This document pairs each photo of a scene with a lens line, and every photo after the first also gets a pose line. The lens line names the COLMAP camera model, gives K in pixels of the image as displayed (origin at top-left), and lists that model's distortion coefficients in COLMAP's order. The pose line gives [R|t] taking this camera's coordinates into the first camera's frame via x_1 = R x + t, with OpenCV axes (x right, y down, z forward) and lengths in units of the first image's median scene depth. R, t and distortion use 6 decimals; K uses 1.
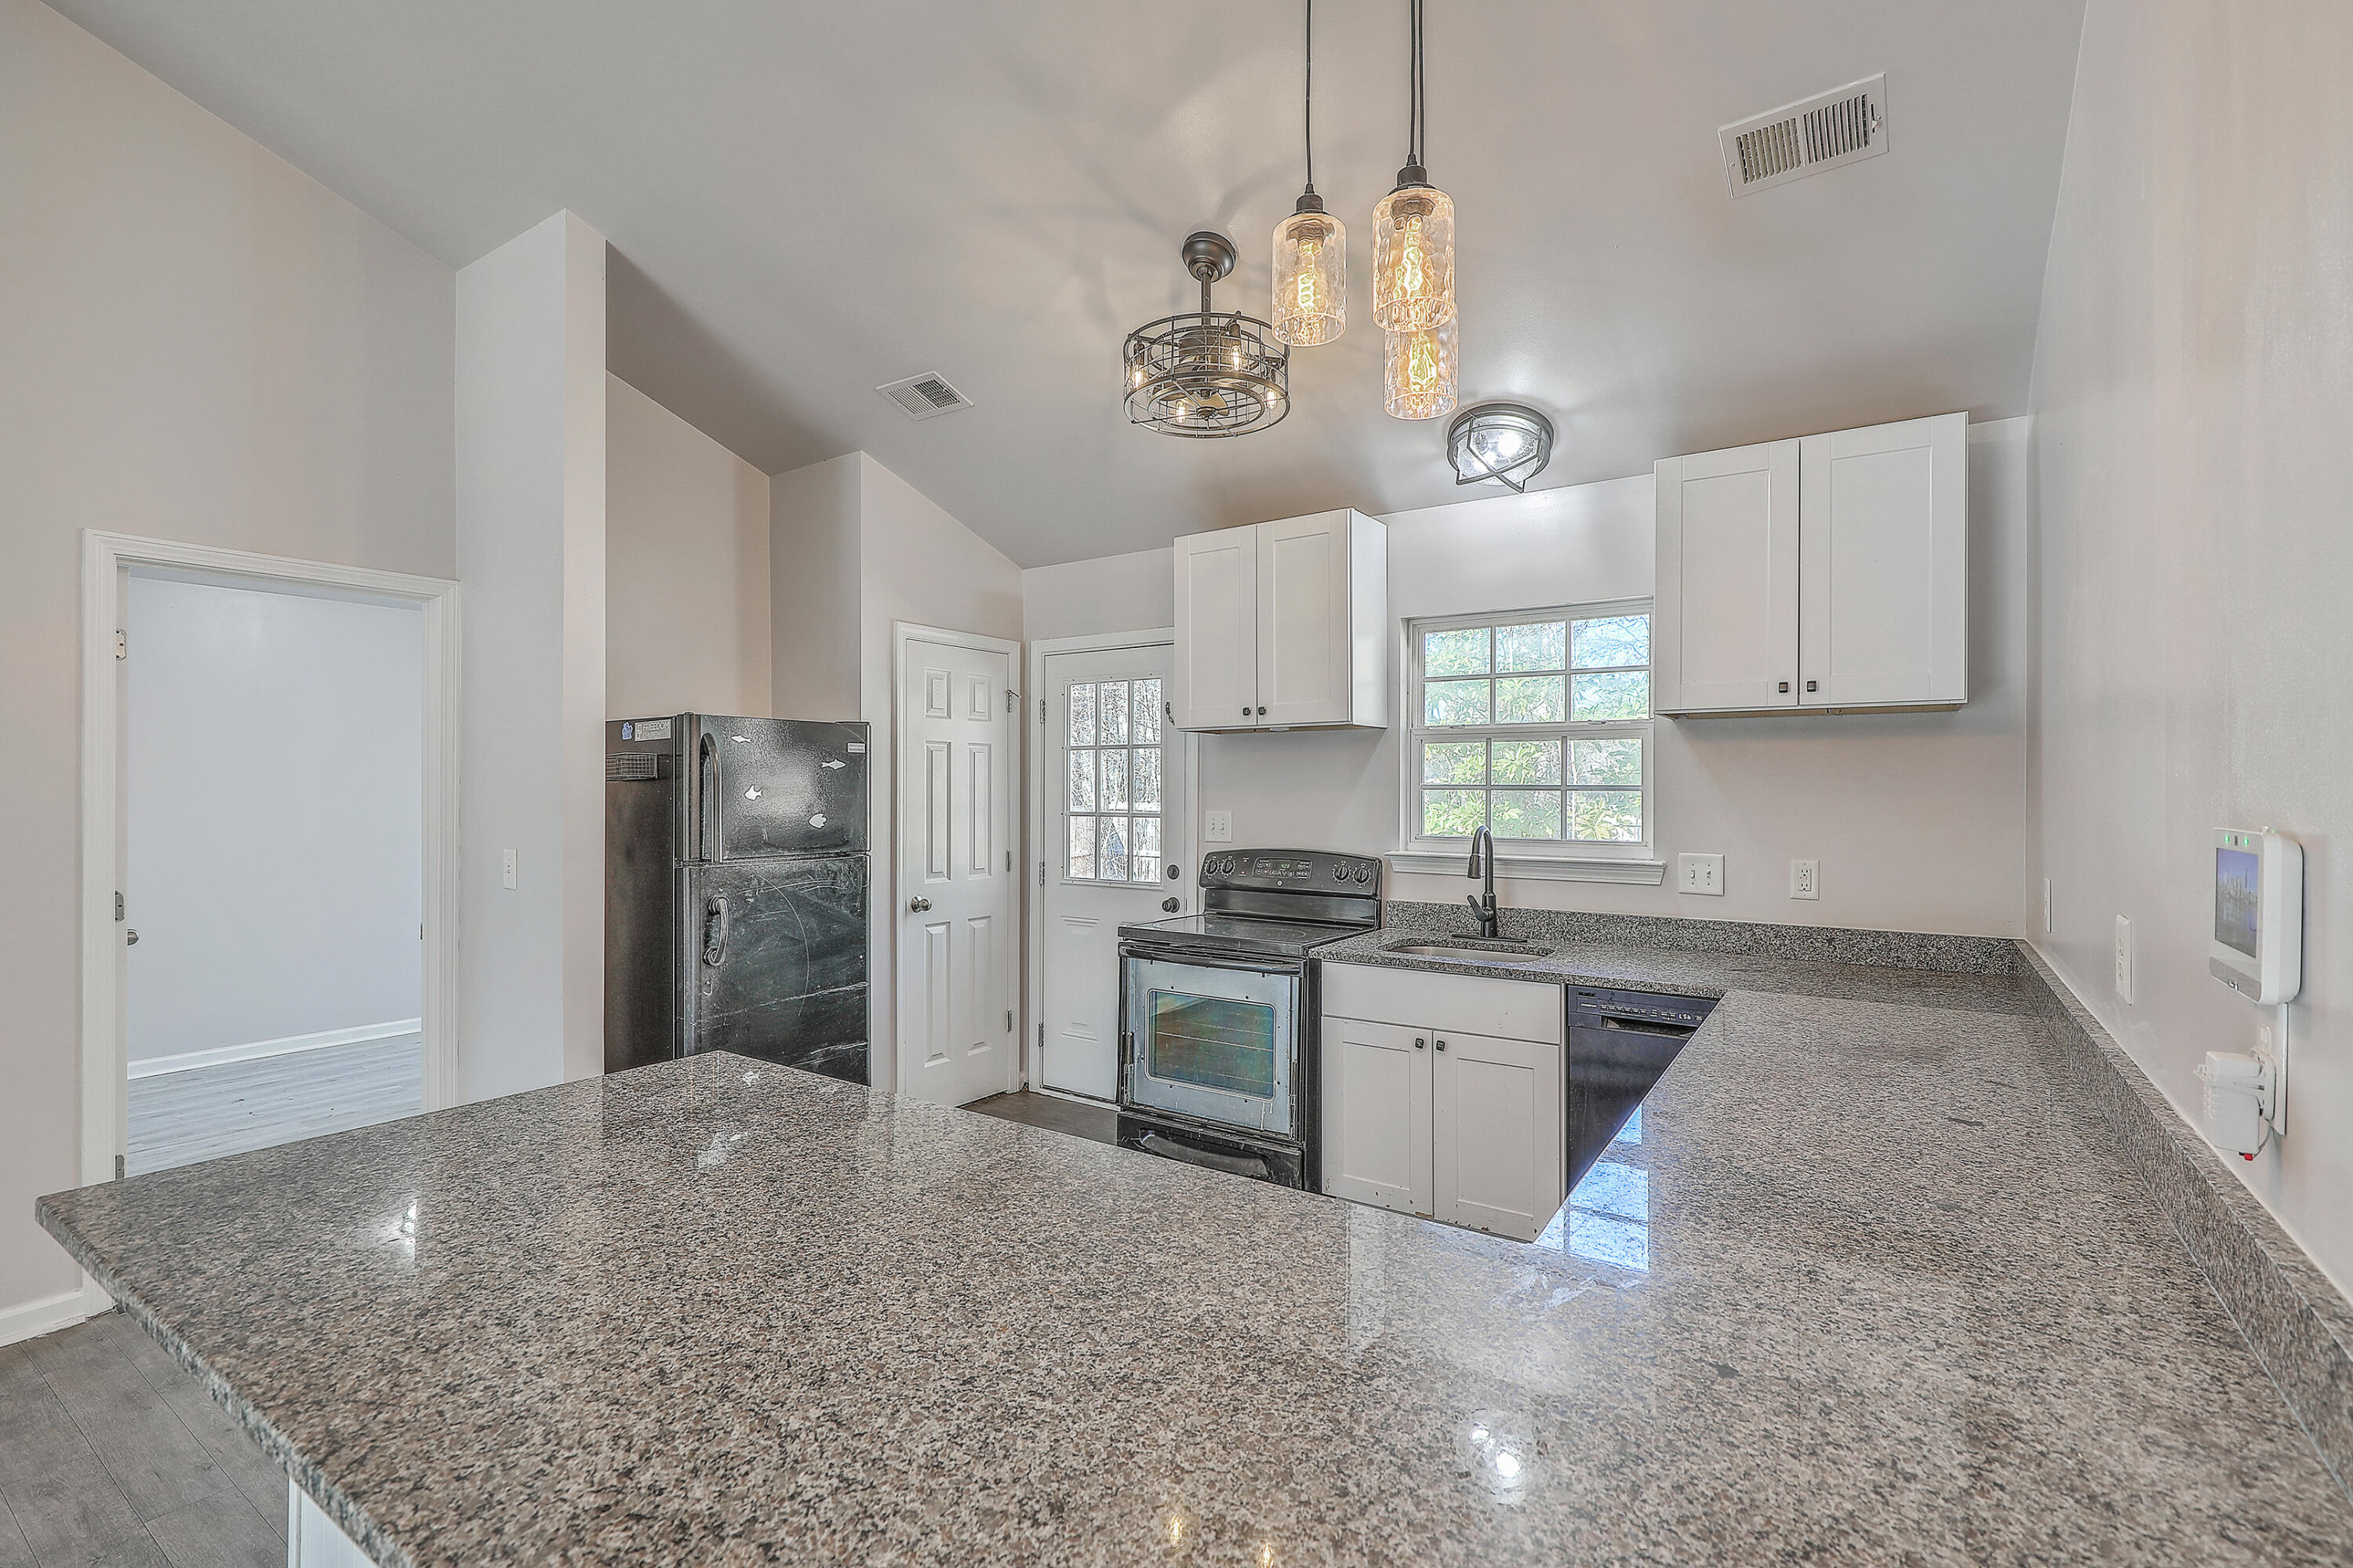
lens RADIAL K [[1081.3, 0, 1176.5], [0, 1081.3, 784.0], [0, 0, 1]] dist [0.001020, 0.000073]
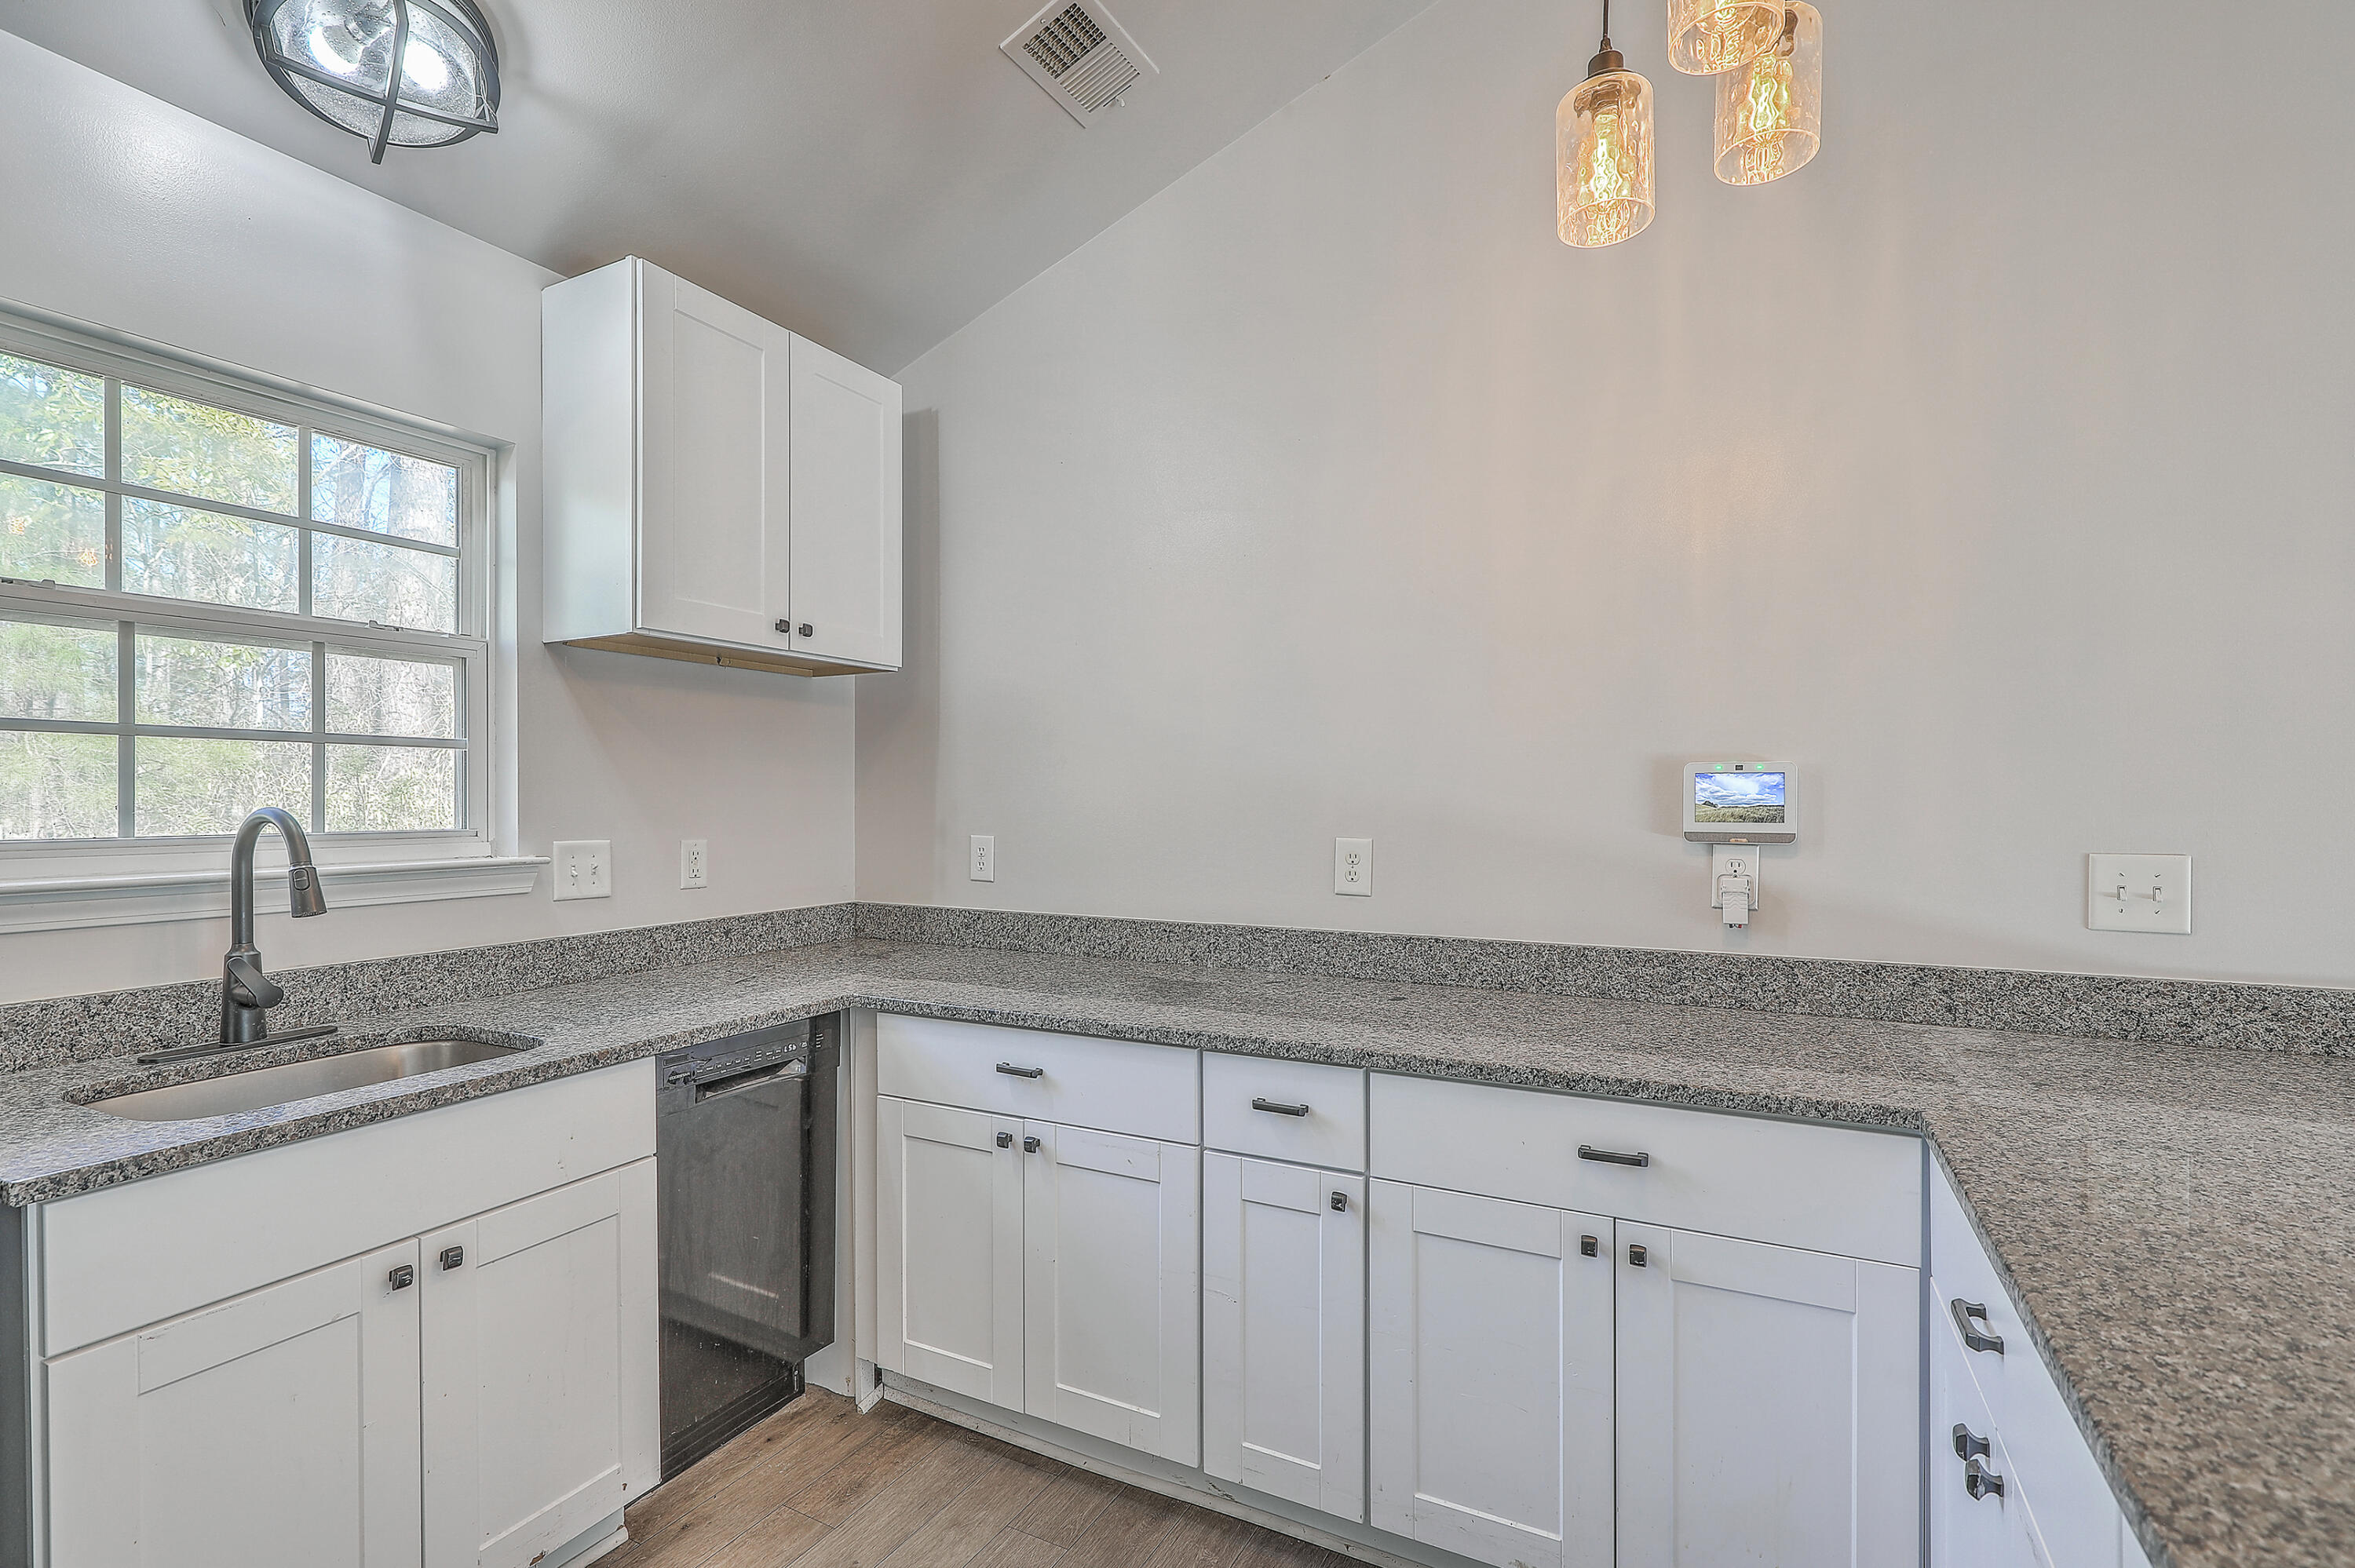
lens RADIAL K [[1084.5, 0, 1178.6], [0, 1084.5, 801.8], [0, 0, 1]] dist [0.002162, 0.000017]
pose [[-0.133290, -0.005068, 0.991064, -0.246074], [-0.003606, 0.999983, 0.004629, 0.032517], [-0.991071, -0.002957, -0.133306, 0.667151]]
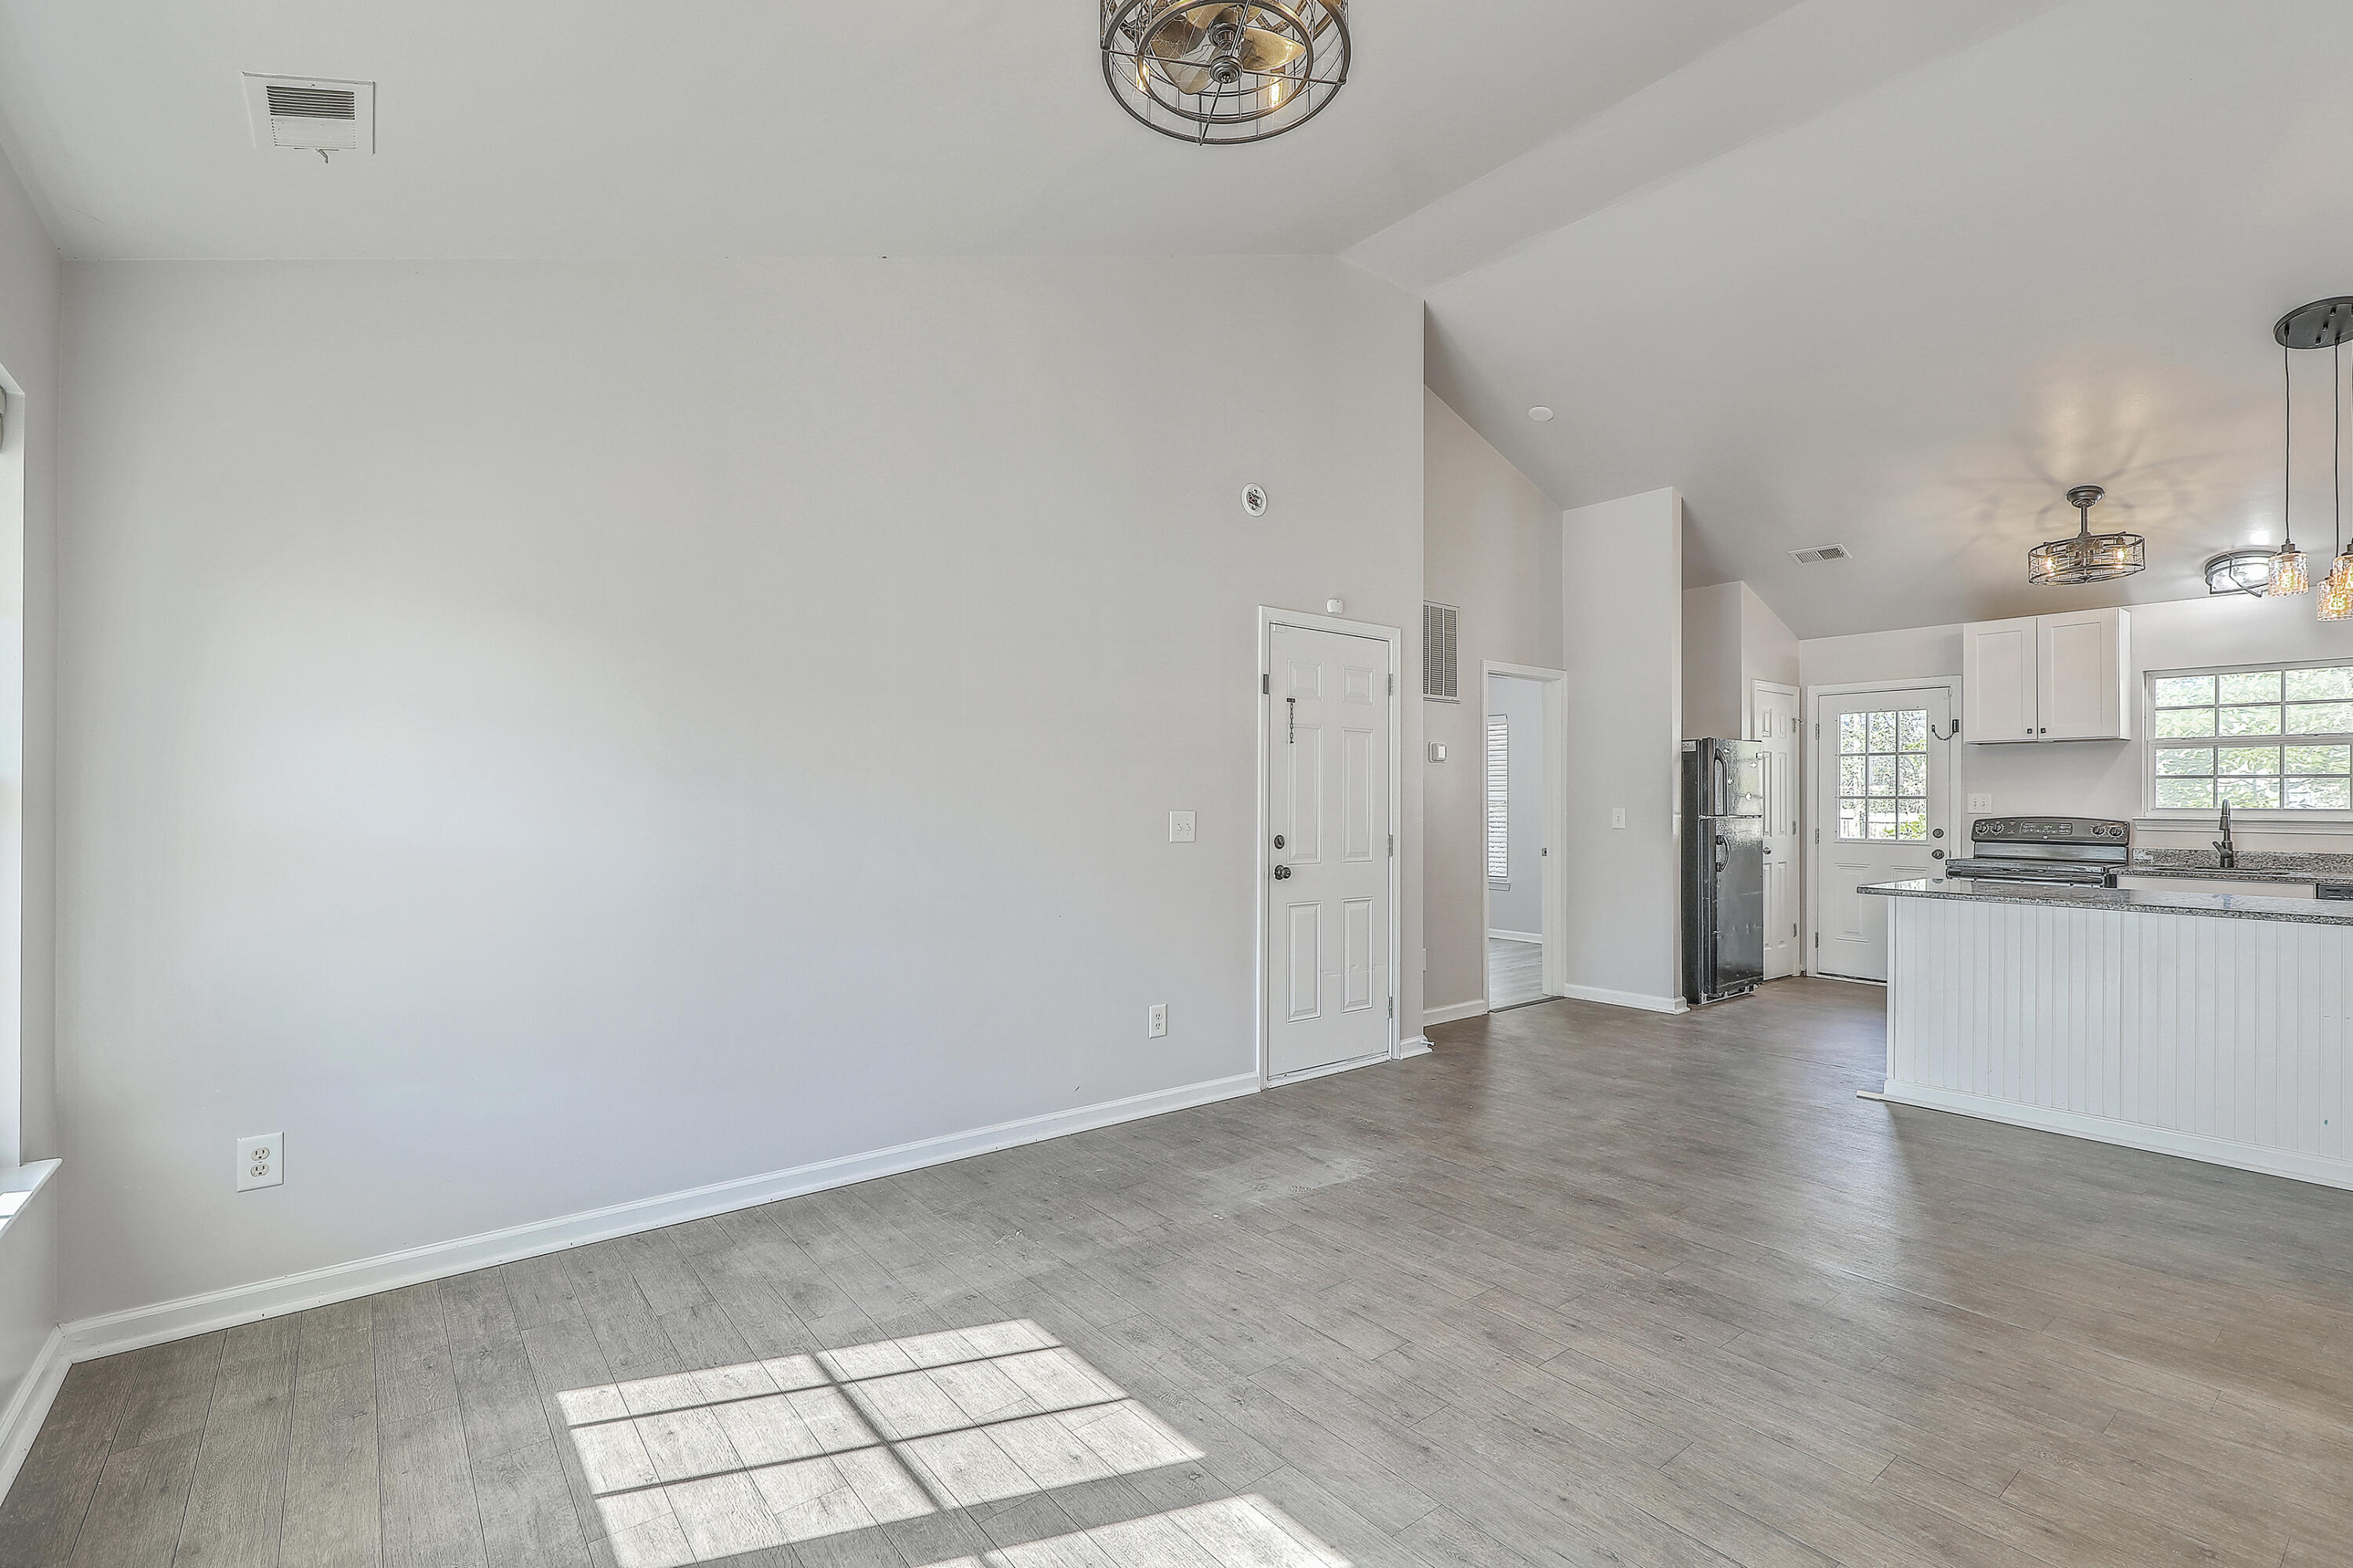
lens RADIAL K [[1065.5, 0, 1184.0], [0, 1065.5, 790.5], [0, 0, 1]] dist [-0.000144, -0.000122]
pose [[0.954734, 0.000047, -0.297461, -0.741682], [-0.001127, 0.999993, -0.003459, 0.033106], [0.297459, 0.003638, 0.954728, -1.010838]]
